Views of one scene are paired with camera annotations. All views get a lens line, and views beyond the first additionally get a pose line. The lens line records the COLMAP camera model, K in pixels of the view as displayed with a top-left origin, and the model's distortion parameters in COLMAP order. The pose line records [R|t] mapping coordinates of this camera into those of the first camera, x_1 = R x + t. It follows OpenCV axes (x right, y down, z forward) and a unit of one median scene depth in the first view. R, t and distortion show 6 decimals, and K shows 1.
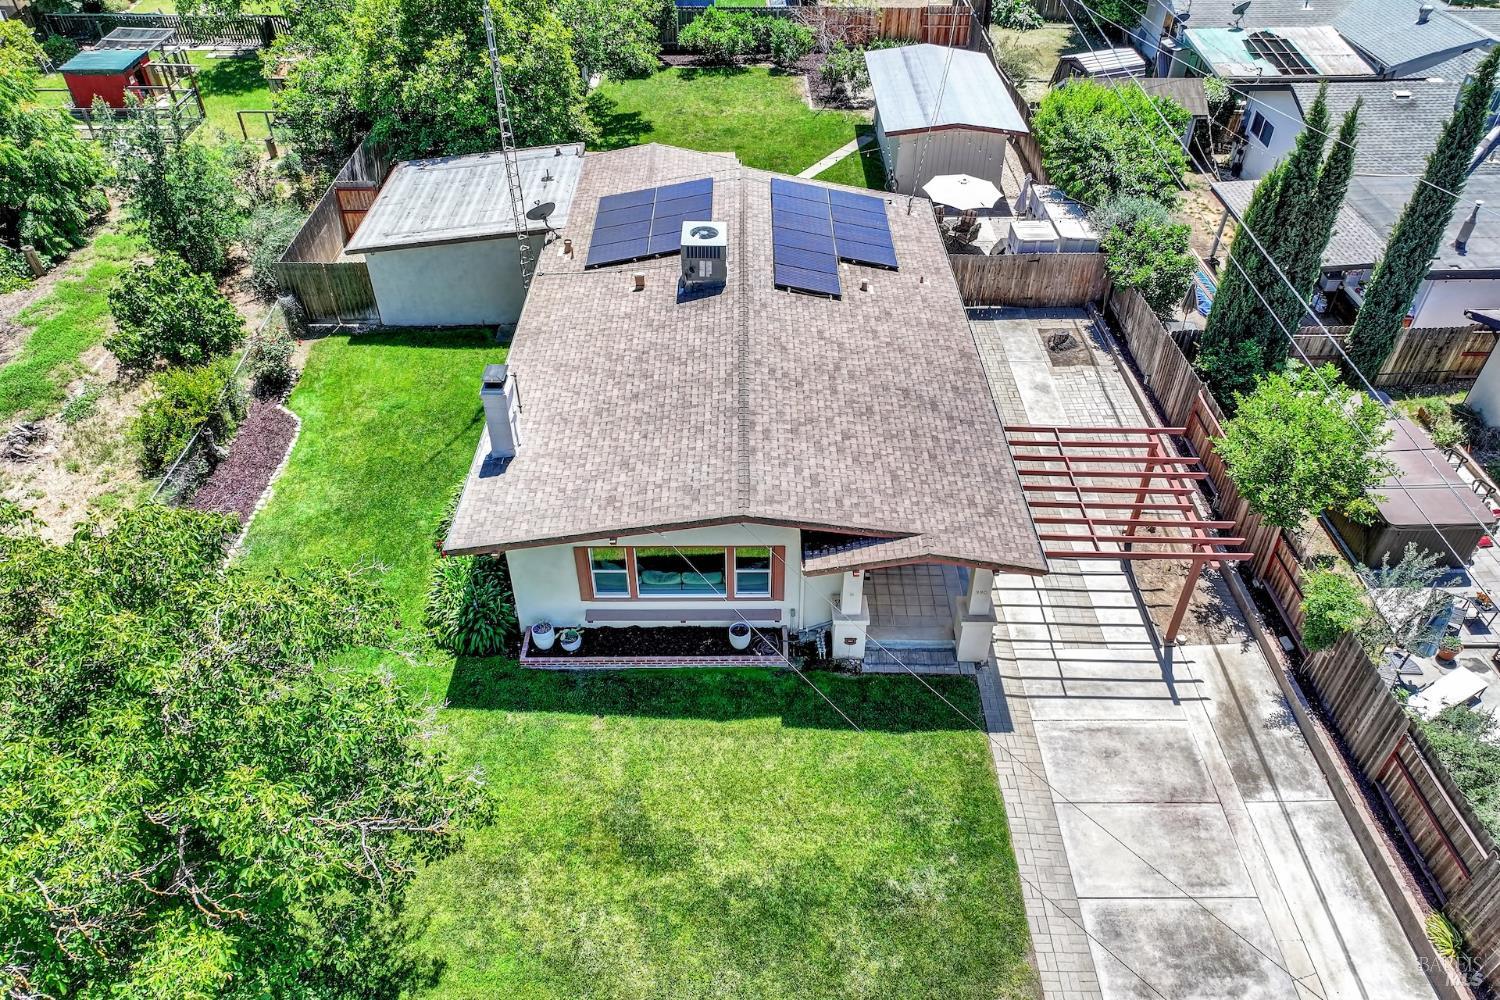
lens RADIAL K [[1052.9, 0, 756.2], [0, 1052.9, 498.2], [0, 0, 1]] dist [0.006947, 0.007575]
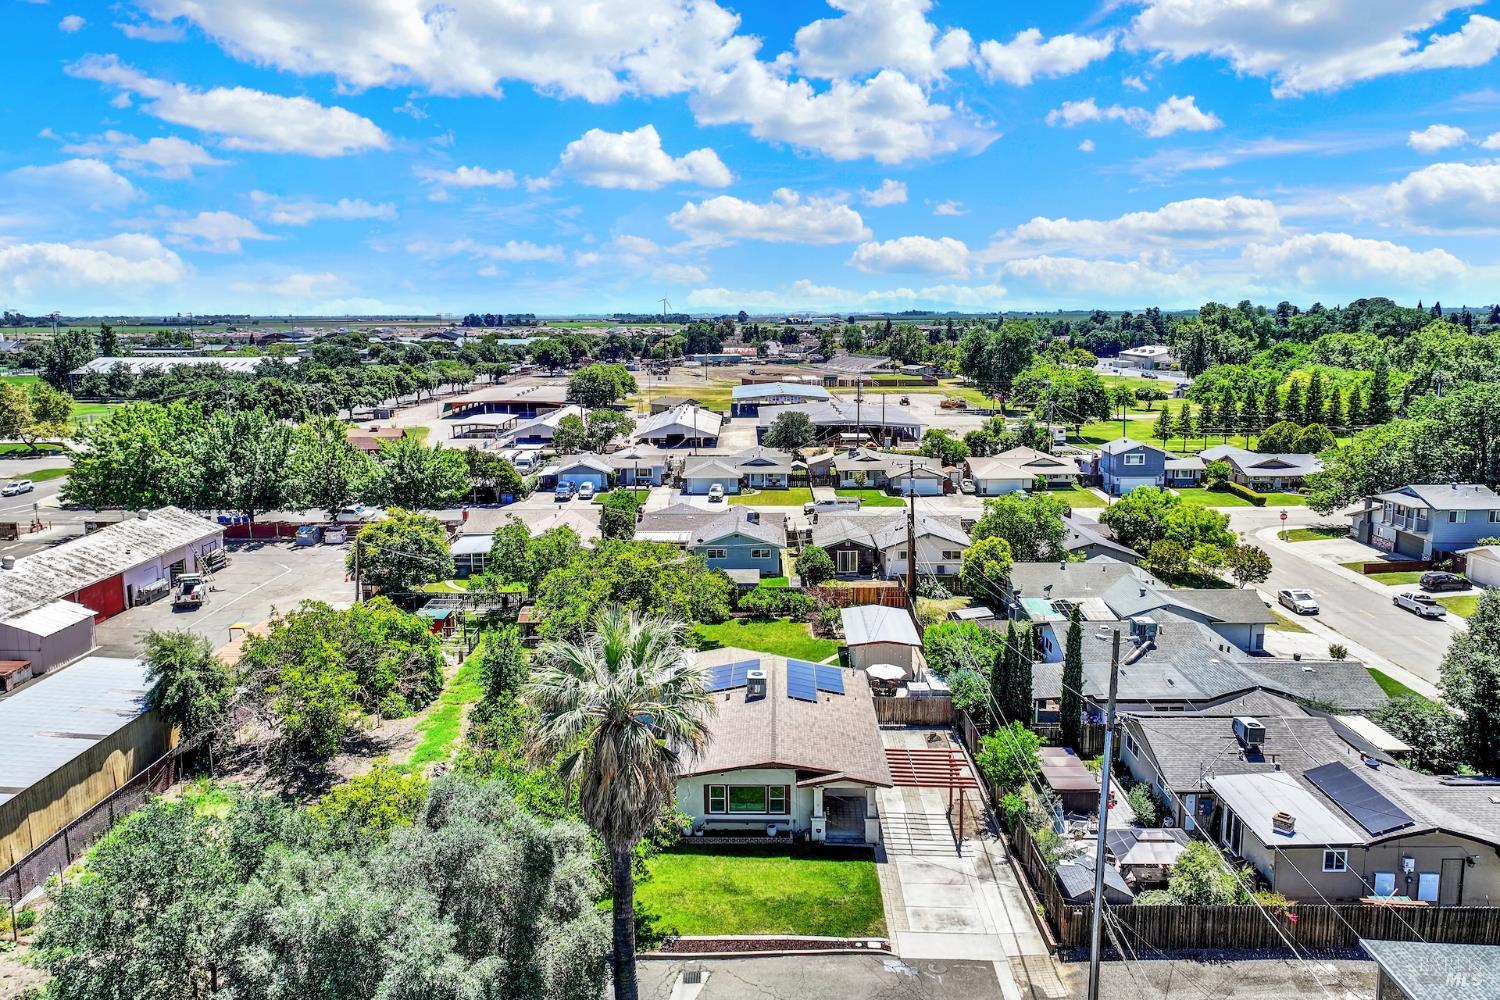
lens RADIAL K [[1052.9, 0, 756.2], [0, 1052.9, 498.2], [0, 0, 1]] dist [0.006947, 0.007575]
pose [[0.999511, -0.003585, -0.031077, 0.018436], [-0.012434, 0.866034, -0.499830, 0.478895], [0.028706, 0.499972, 0.865566, -1.004865]]
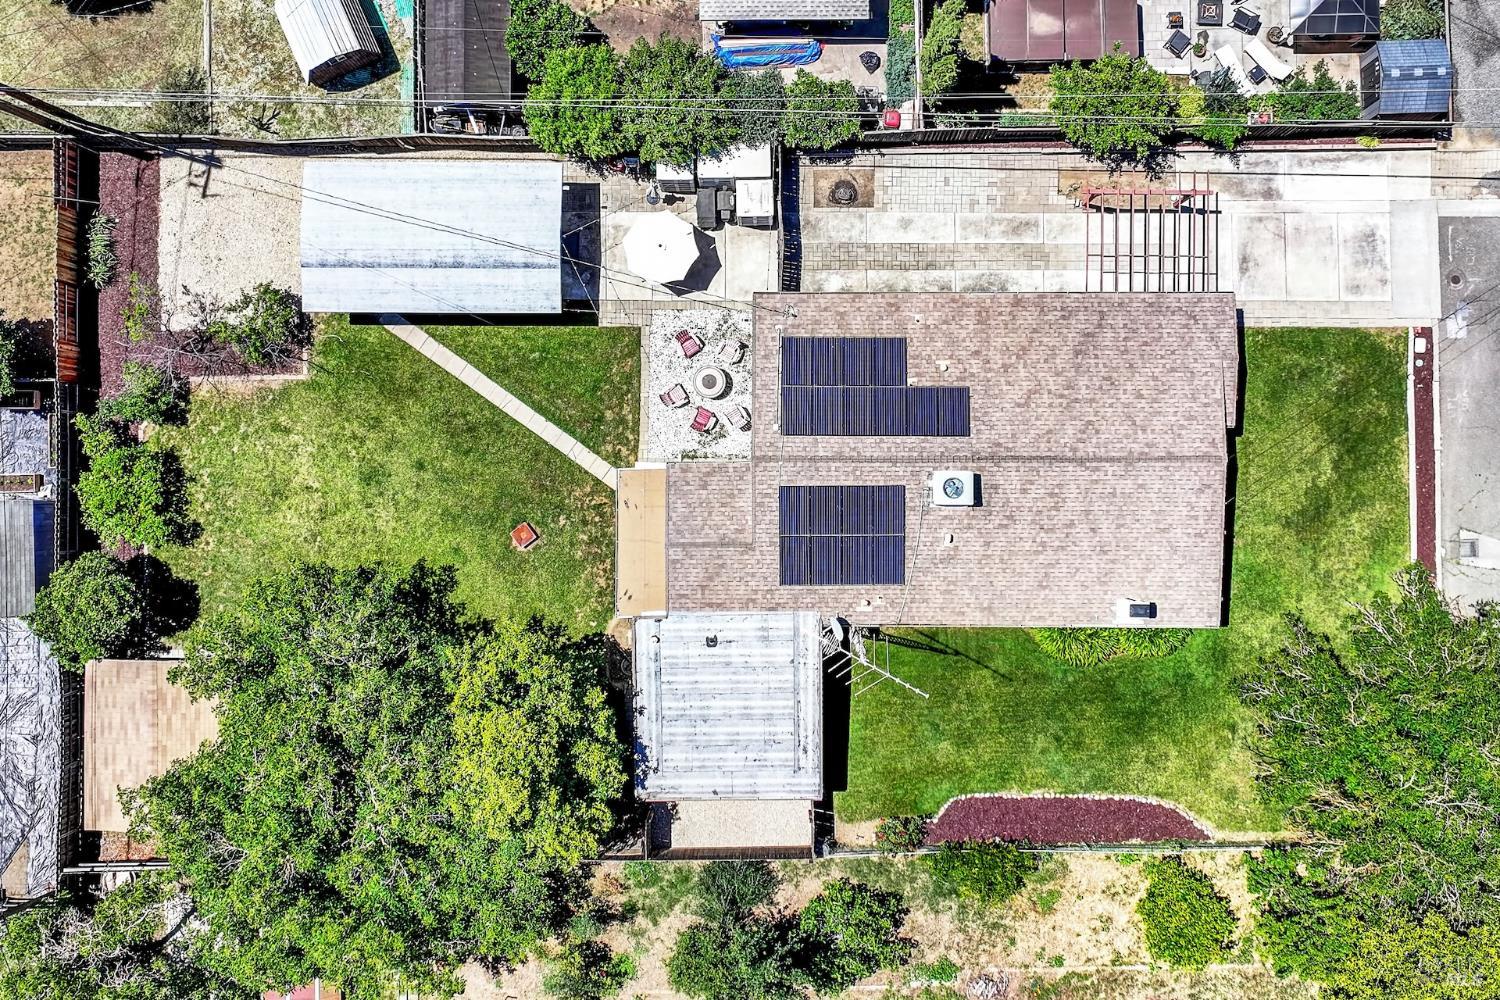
lens RADIAL K [[1052.9, 0, 756.2], [0, 1052.9, 498.2], [0, 0, 1]] dist [0.006947, 0.007575]
pose [[0.012311, -0.999645, -0.023616, -0.028688], [0.608335, -0.011256, 0.793601, -1.177027], [-0.793585, -0.024136, 0.607980, 0.382696]]
